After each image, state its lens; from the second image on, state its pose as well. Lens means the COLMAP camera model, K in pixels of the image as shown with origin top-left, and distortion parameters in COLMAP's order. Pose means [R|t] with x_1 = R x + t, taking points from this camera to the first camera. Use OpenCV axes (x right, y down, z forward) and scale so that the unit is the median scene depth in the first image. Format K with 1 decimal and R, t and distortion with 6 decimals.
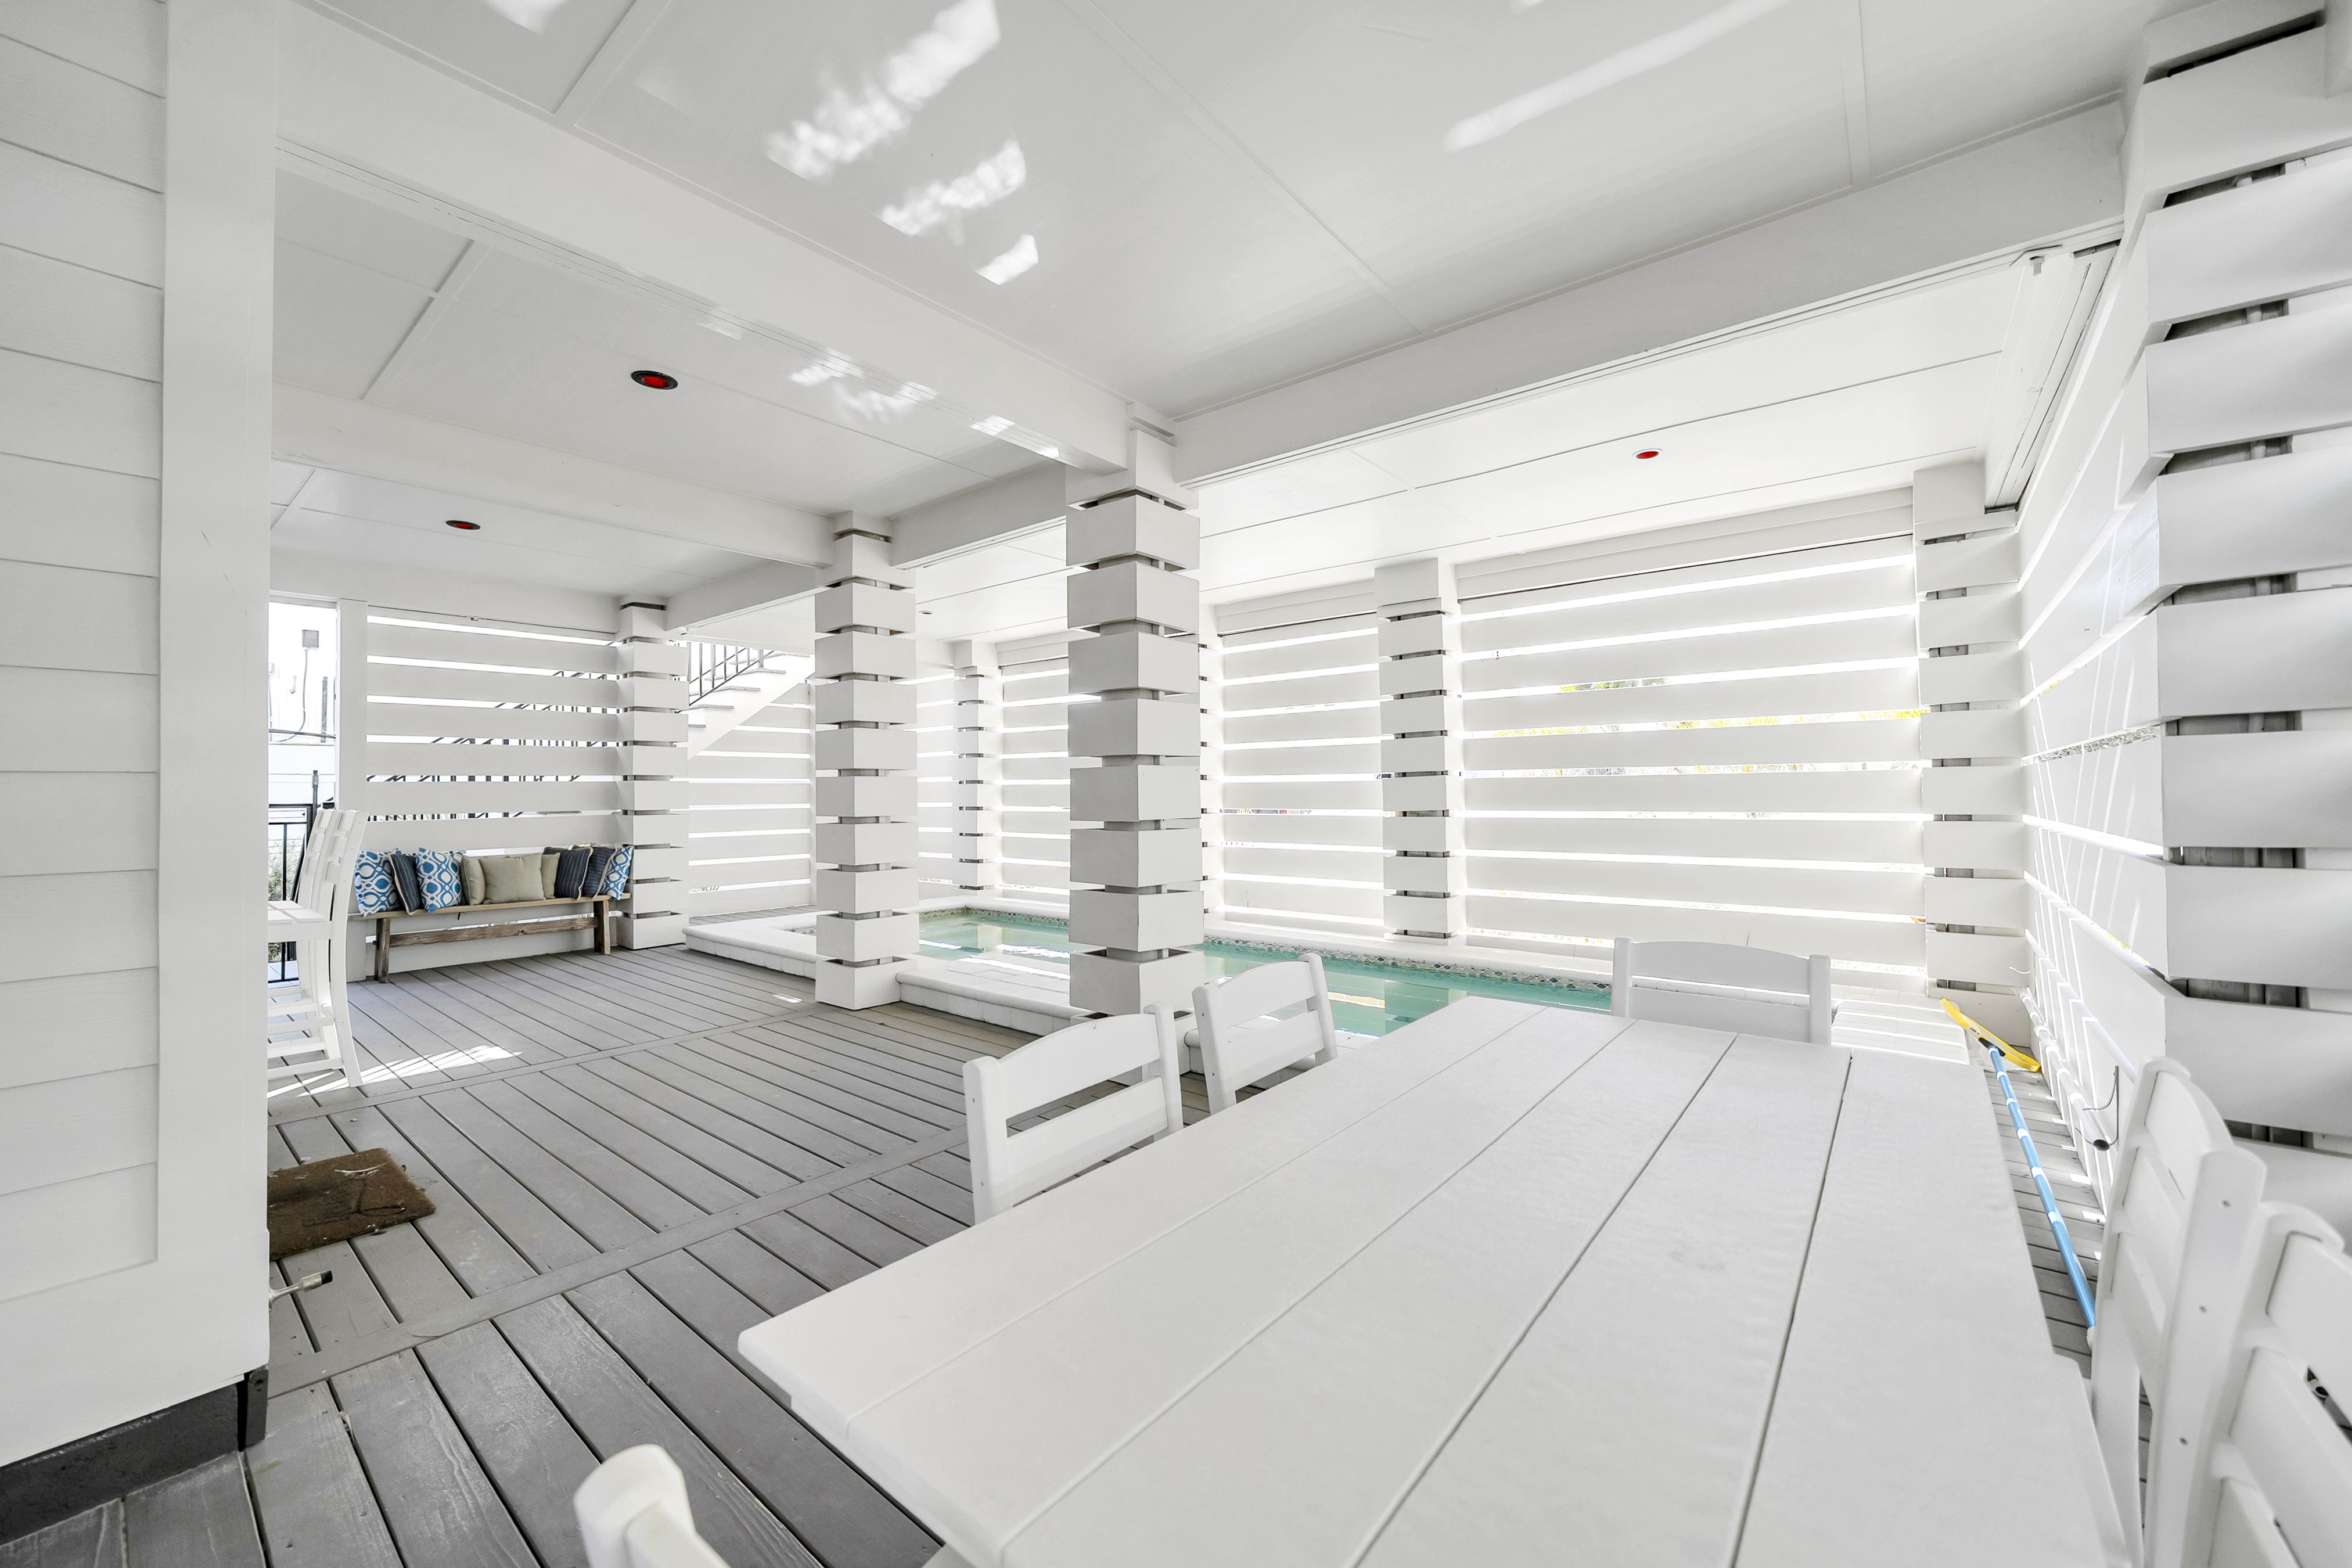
lens RADIAL K [[884.2, 0, 1179.8], [0, 884.2, 761.0], [0, 0, 1]] dist [0.001438, 0.000228]
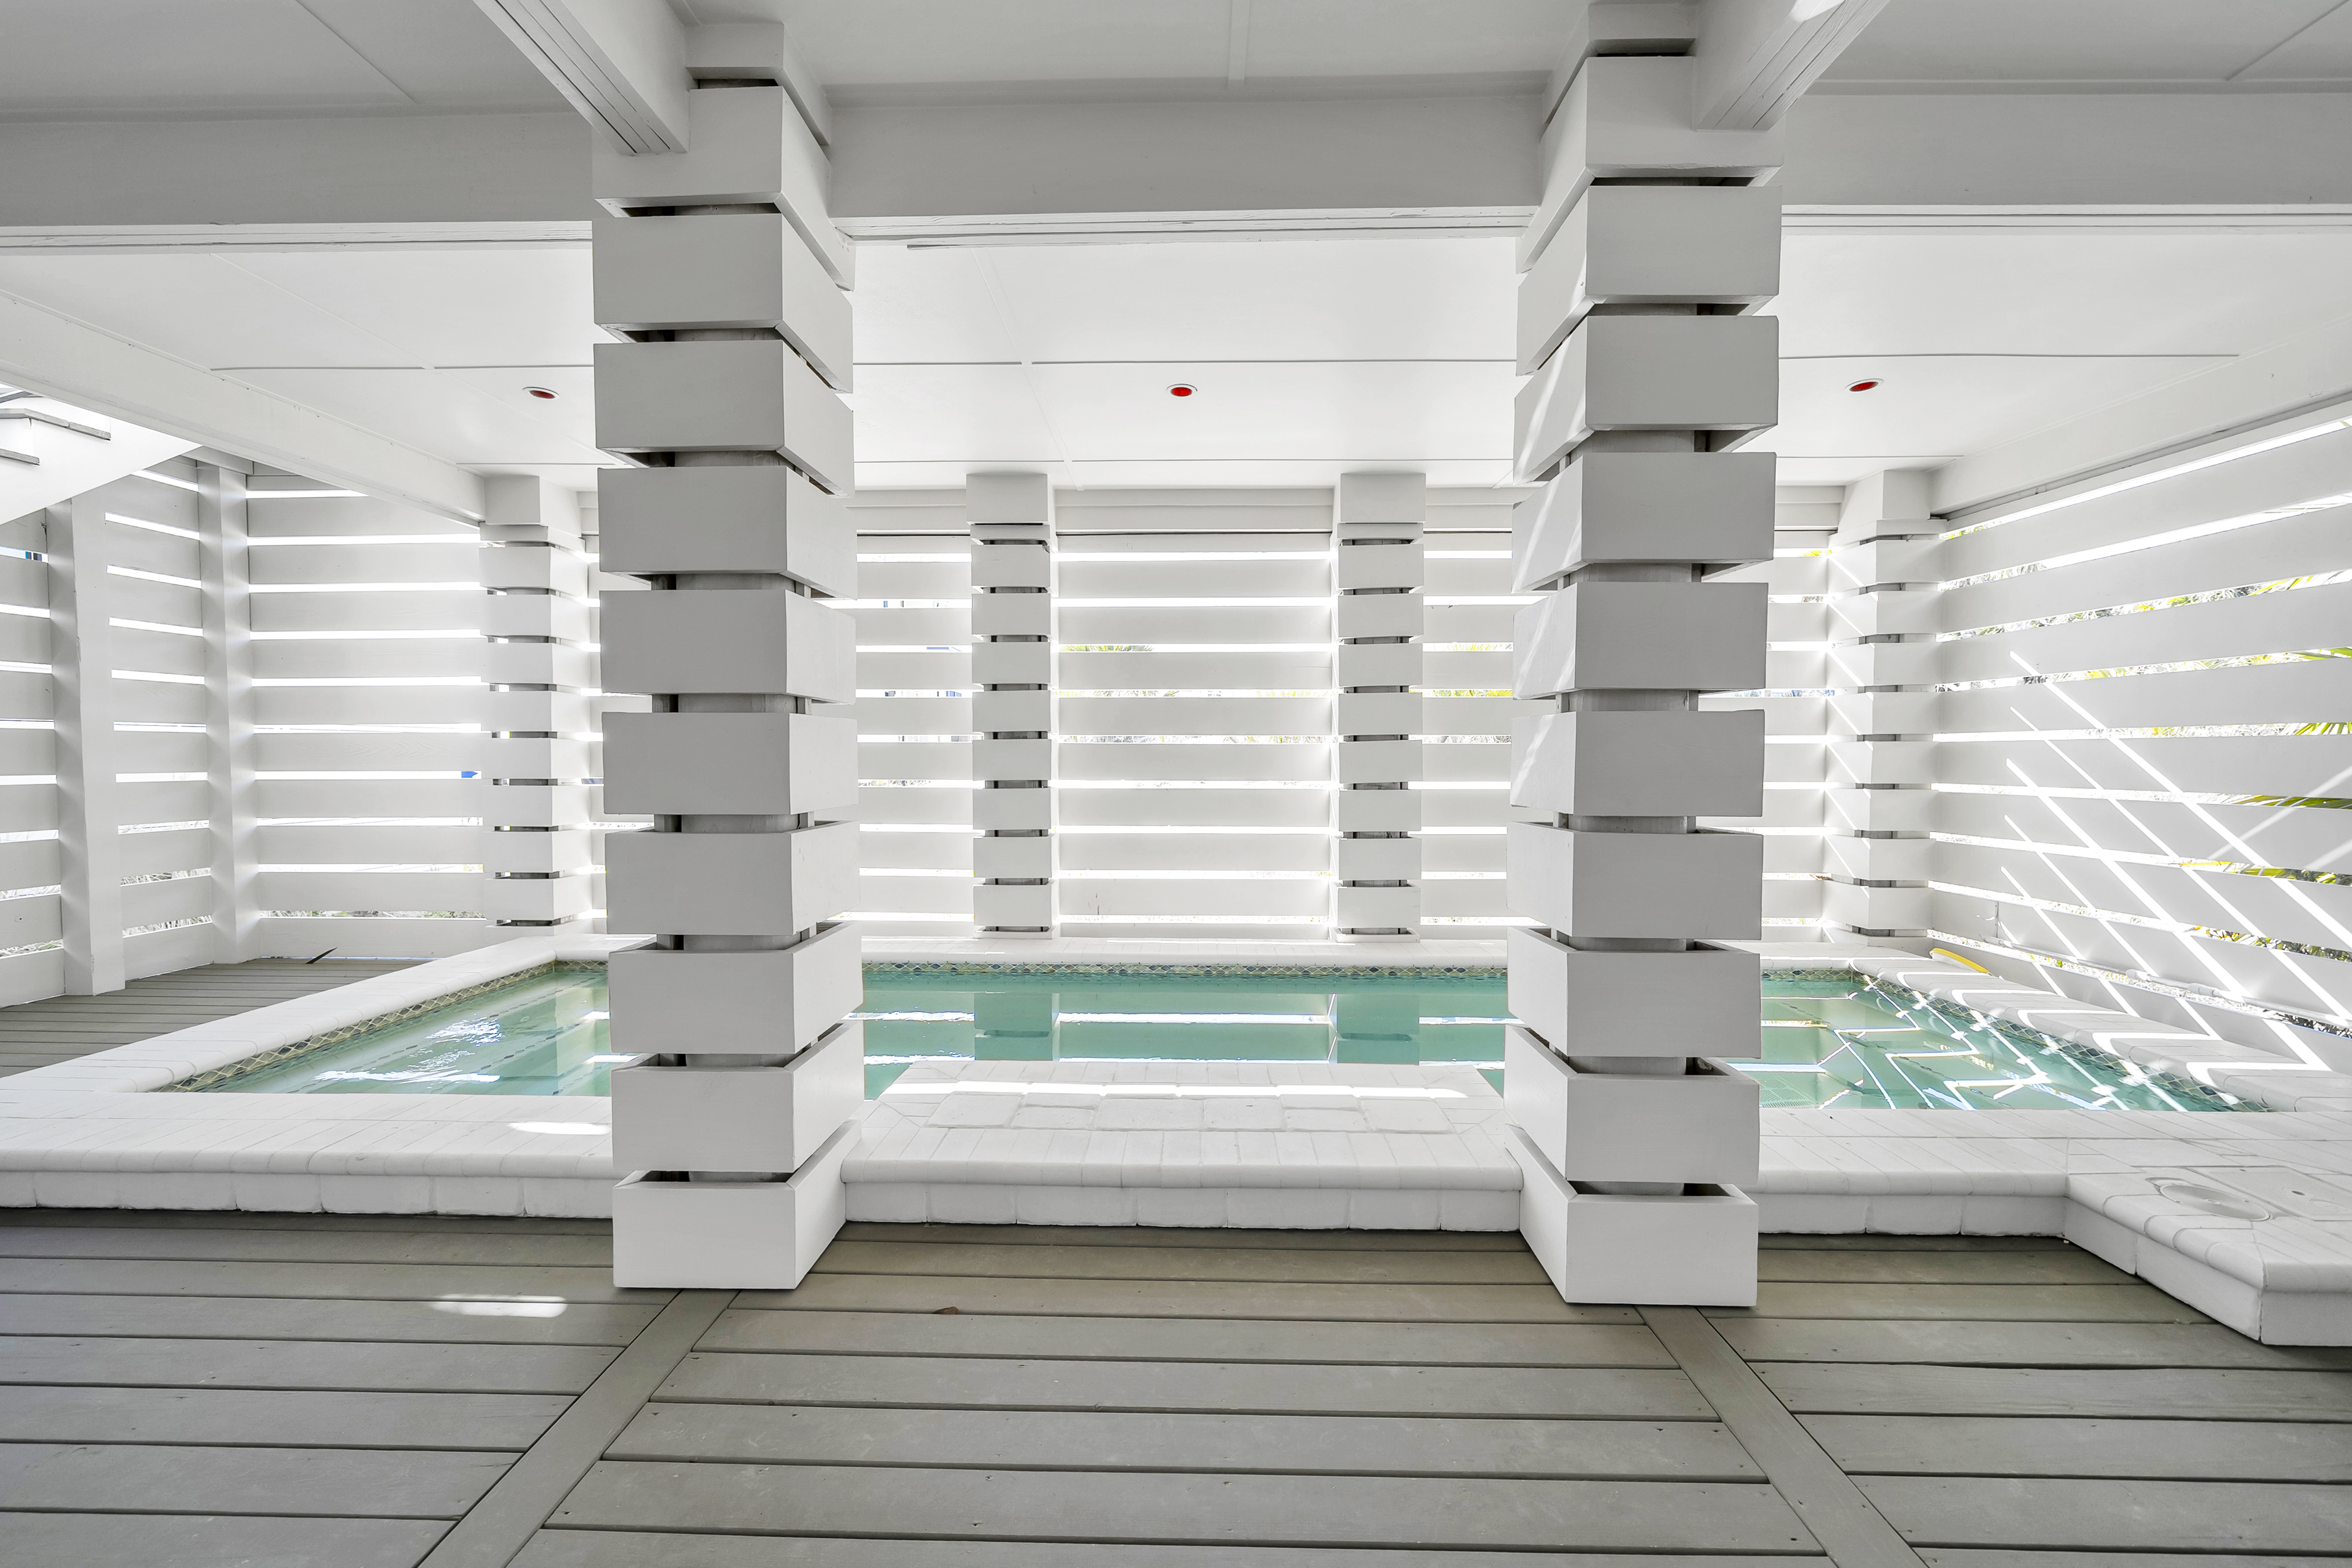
lens RADIAL K [[1021.0, 0, 1169.7], [0, 1021.0, 785.0], [0, 0, 1]] dist [0.000461, -0.000023]
pose [[0.795329, -0.006795, 0.606140, -0.194965], [-0.030010, 0.998270, 0.050568, 0.007056], [-0.605435, -0.058408, 0.793749, 0.156441]]
